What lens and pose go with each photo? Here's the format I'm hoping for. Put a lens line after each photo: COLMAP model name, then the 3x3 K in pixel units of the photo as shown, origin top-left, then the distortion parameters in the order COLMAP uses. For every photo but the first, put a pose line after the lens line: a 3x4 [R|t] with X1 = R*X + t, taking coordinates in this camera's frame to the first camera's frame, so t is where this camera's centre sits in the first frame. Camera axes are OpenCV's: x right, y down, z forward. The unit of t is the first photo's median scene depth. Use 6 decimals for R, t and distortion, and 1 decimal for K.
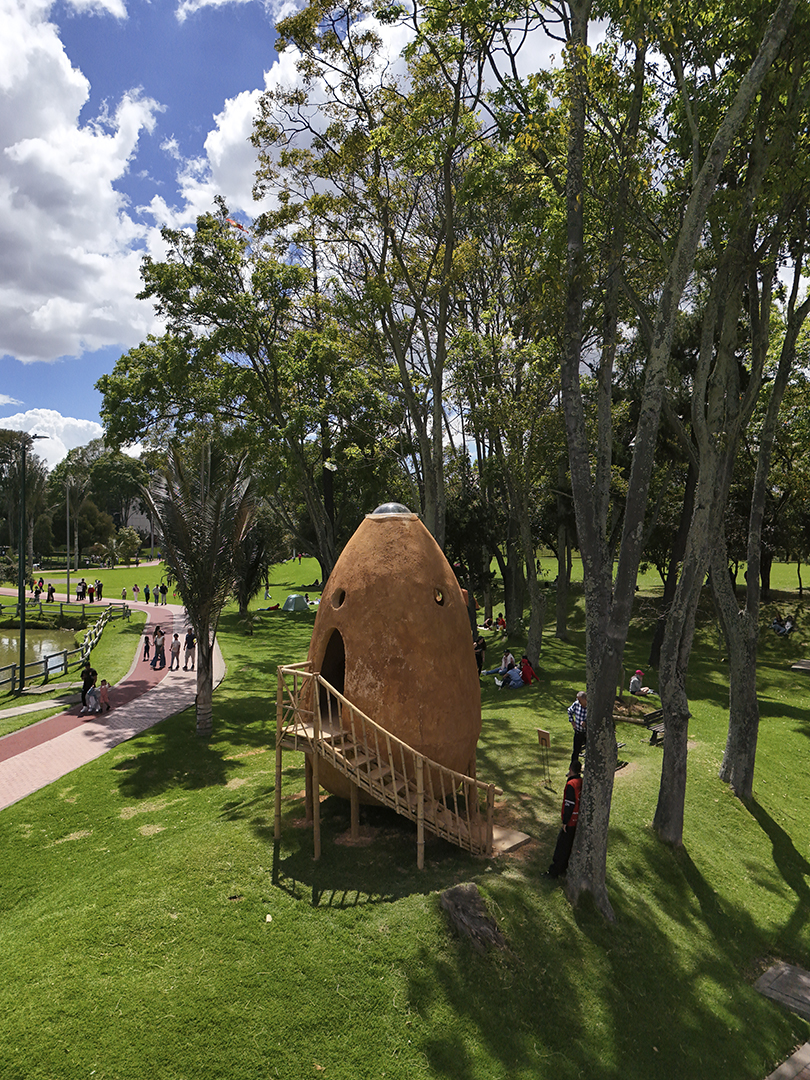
lens RADIAL K [[793.1, 0, 400.1], [0, 793.1, 531.9], [0, 0, 1]] dist [0.071617, -0.060839]
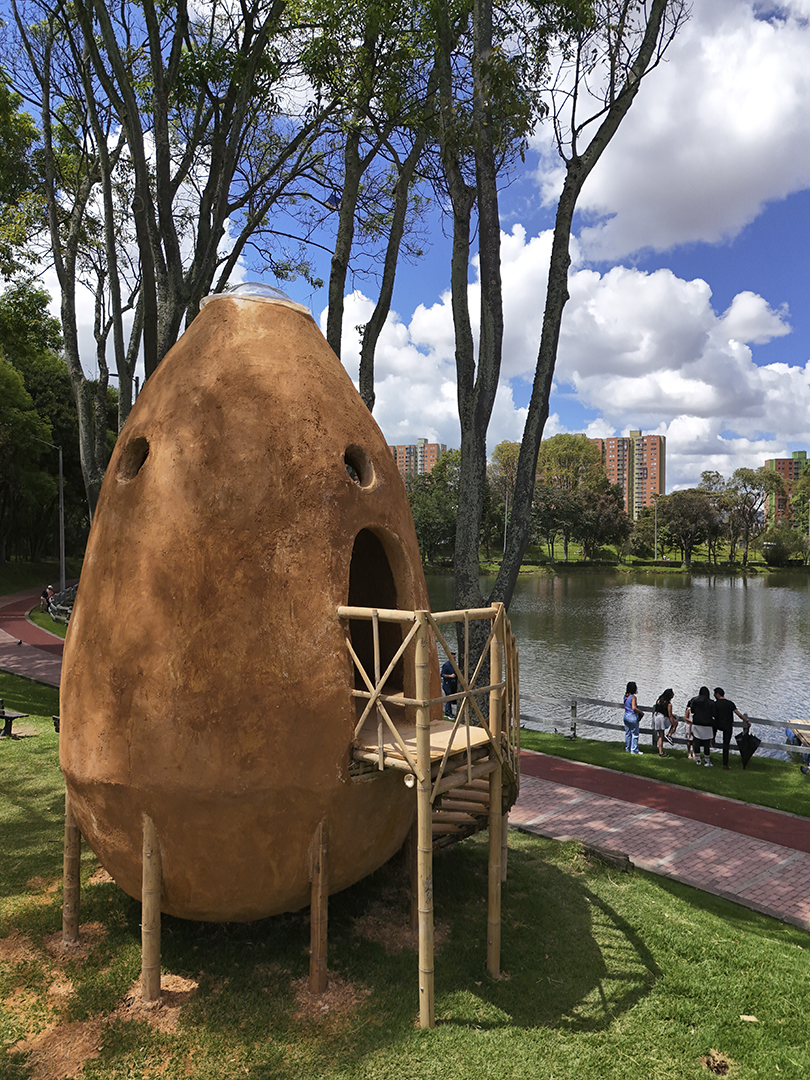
lens RADIAL K [[793.1, 0, 400.9], [0, 793.1, 540.6], [0, 0, 1]] dist [0.071617, -0.060839]
pose [[-0.055512, -0.009250, 0.998415, -0.568704], [-0.008673, 0.999924, 0.008782, 0.128658], [-0.998420, -0.008171, -0.055588, 1.039910]]
